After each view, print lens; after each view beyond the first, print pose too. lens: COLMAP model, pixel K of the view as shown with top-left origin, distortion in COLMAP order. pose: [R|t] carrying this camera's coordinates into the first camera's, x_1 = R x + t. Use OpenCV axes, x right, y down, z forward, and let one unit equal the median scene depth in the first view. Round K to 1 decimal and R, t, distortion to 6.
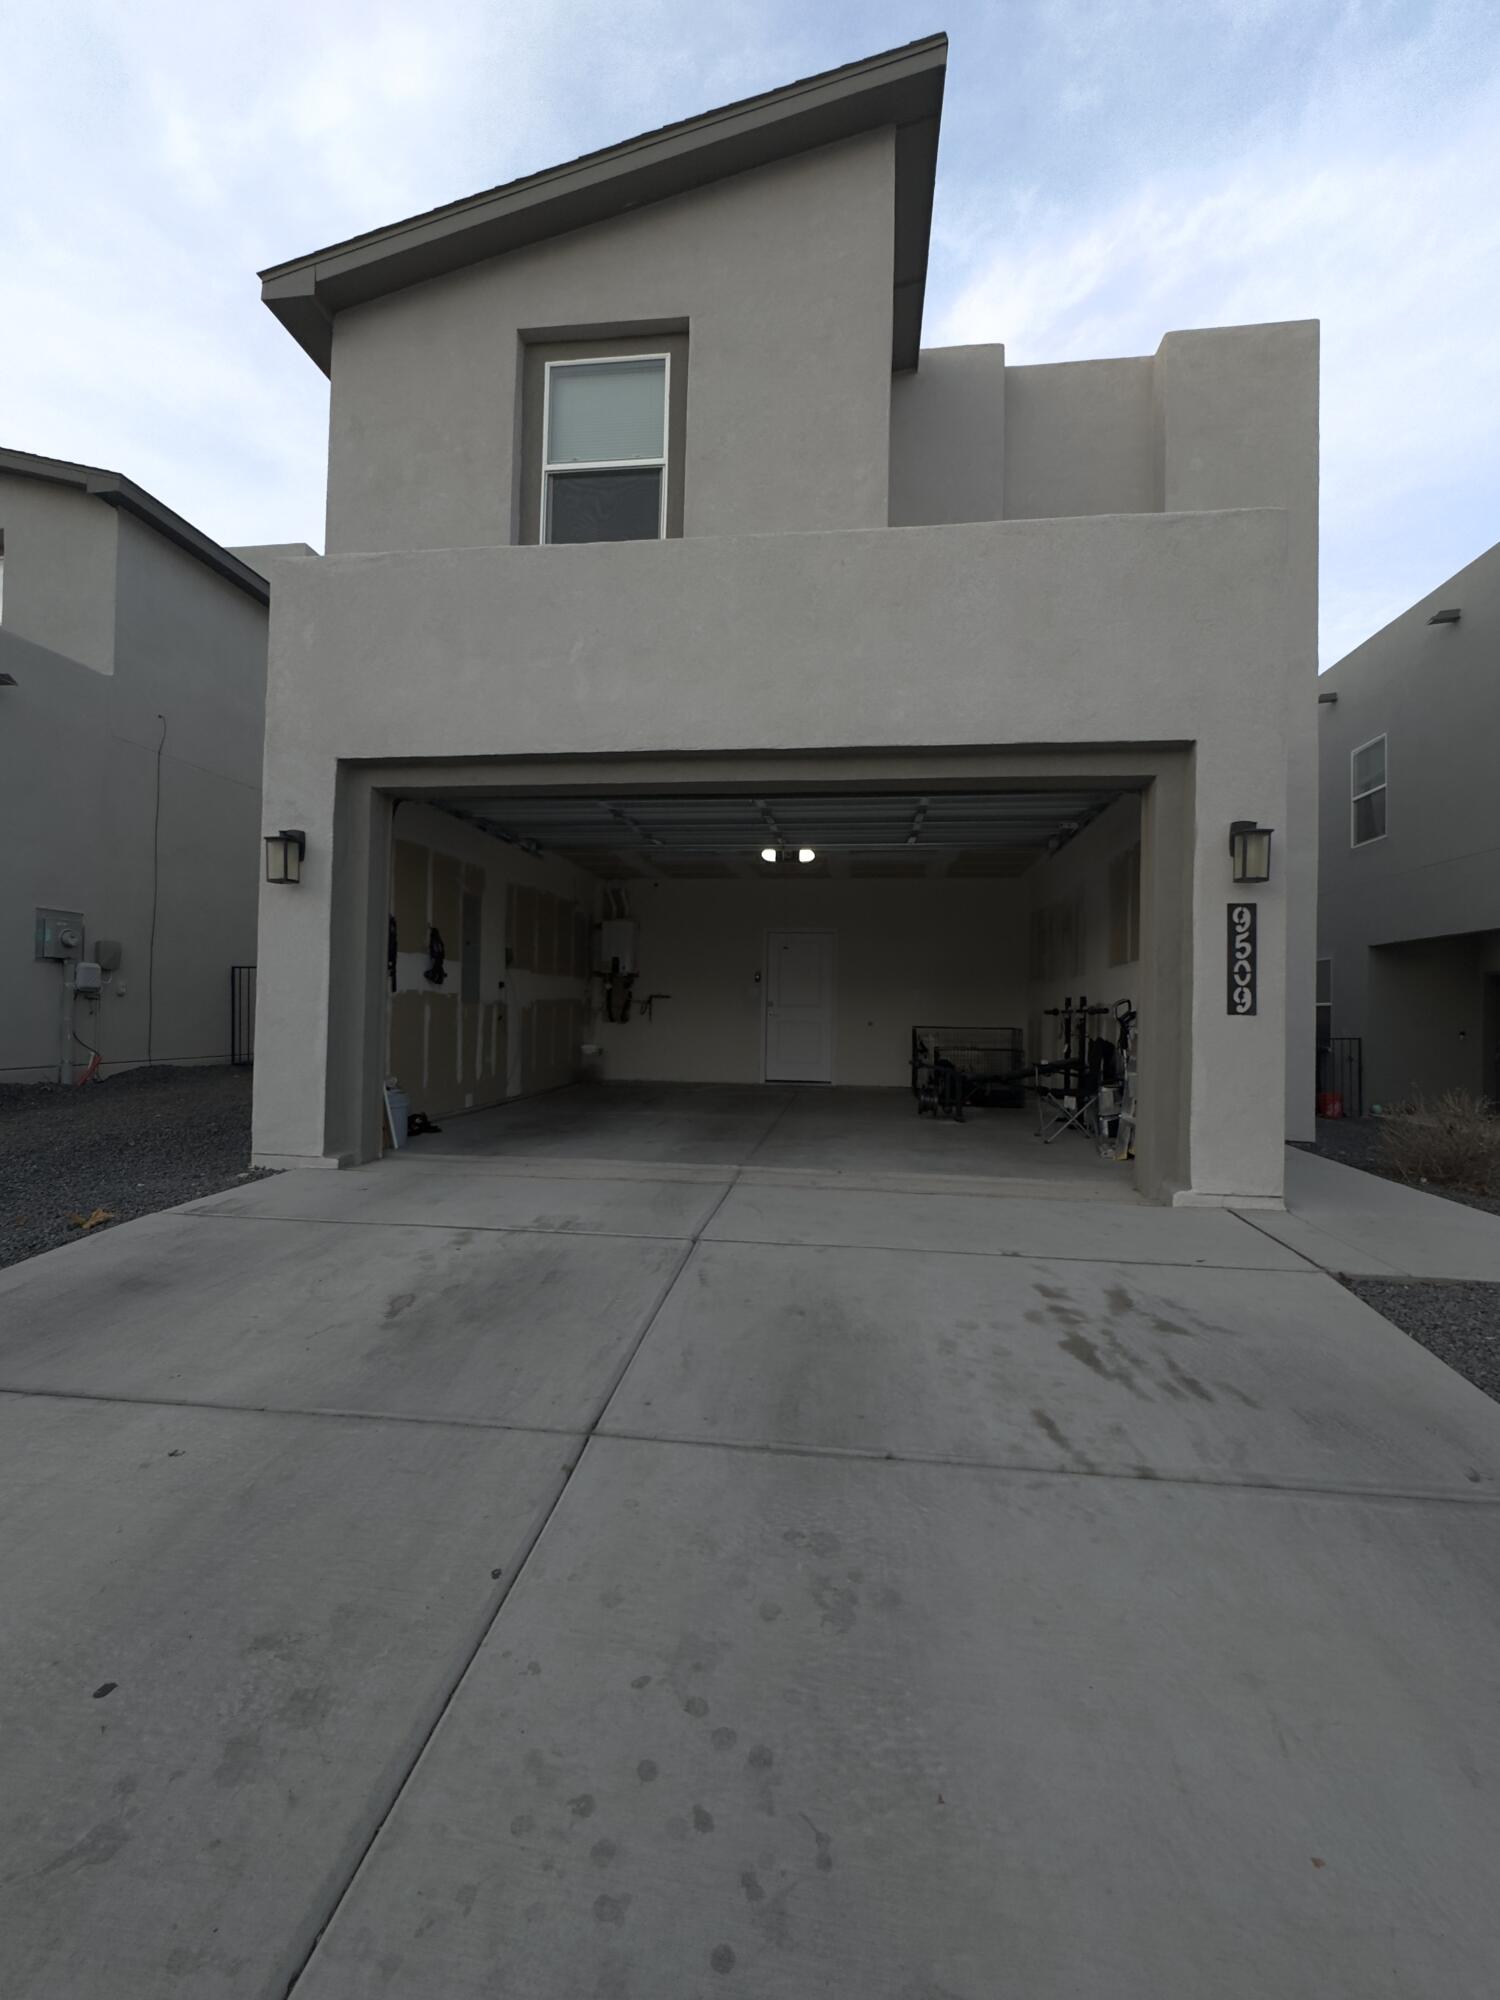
lens RADIAL K [[863.0, 0, 750.0], [0, 863.0, 1000.0], [0, 0, 1]] dist [0.001907, 0.000270]
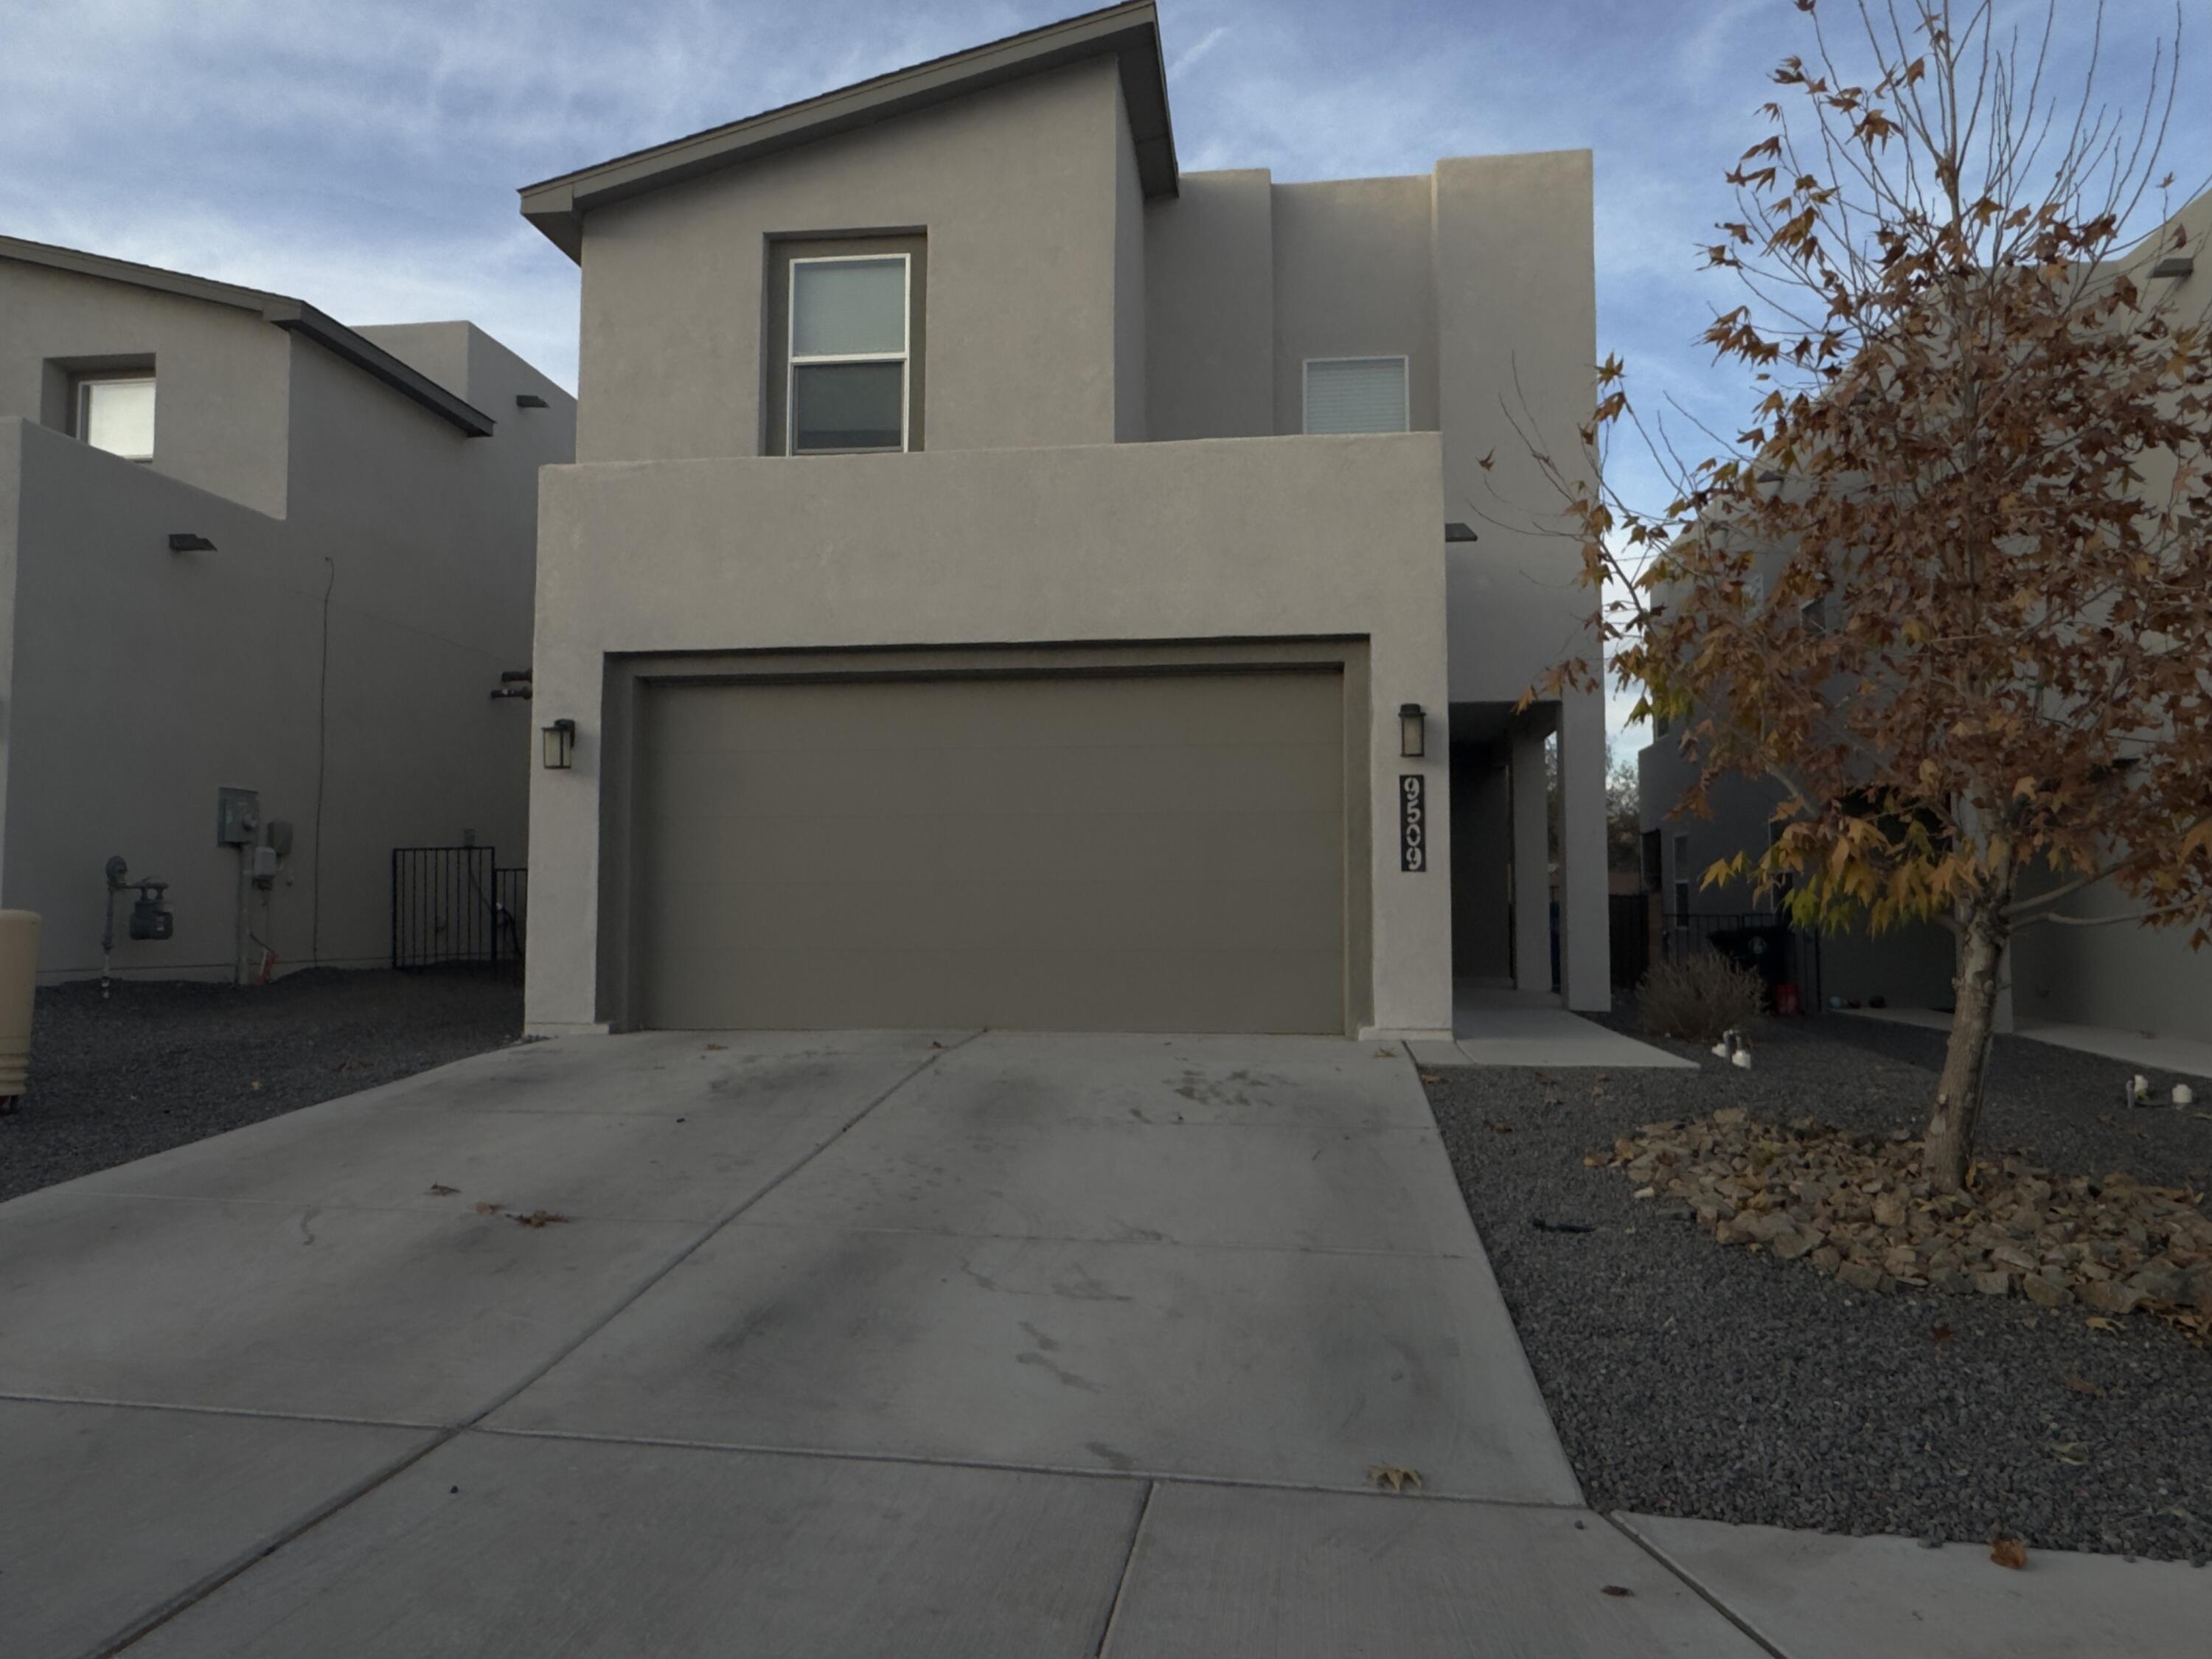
lens RADIAL K [[1578.3, 0, 1106.0], [0, 1578.3, 829.5], [0, 0, 1]] dist [-0.006520, -0.000261]
pose [[0.999799, -0.019389, 0.005054, 0.121923], [0.019582, 0.998954, -0.041316, 0.032096], [-0.004247, 0.041407, 0.999133, -0.881552]]
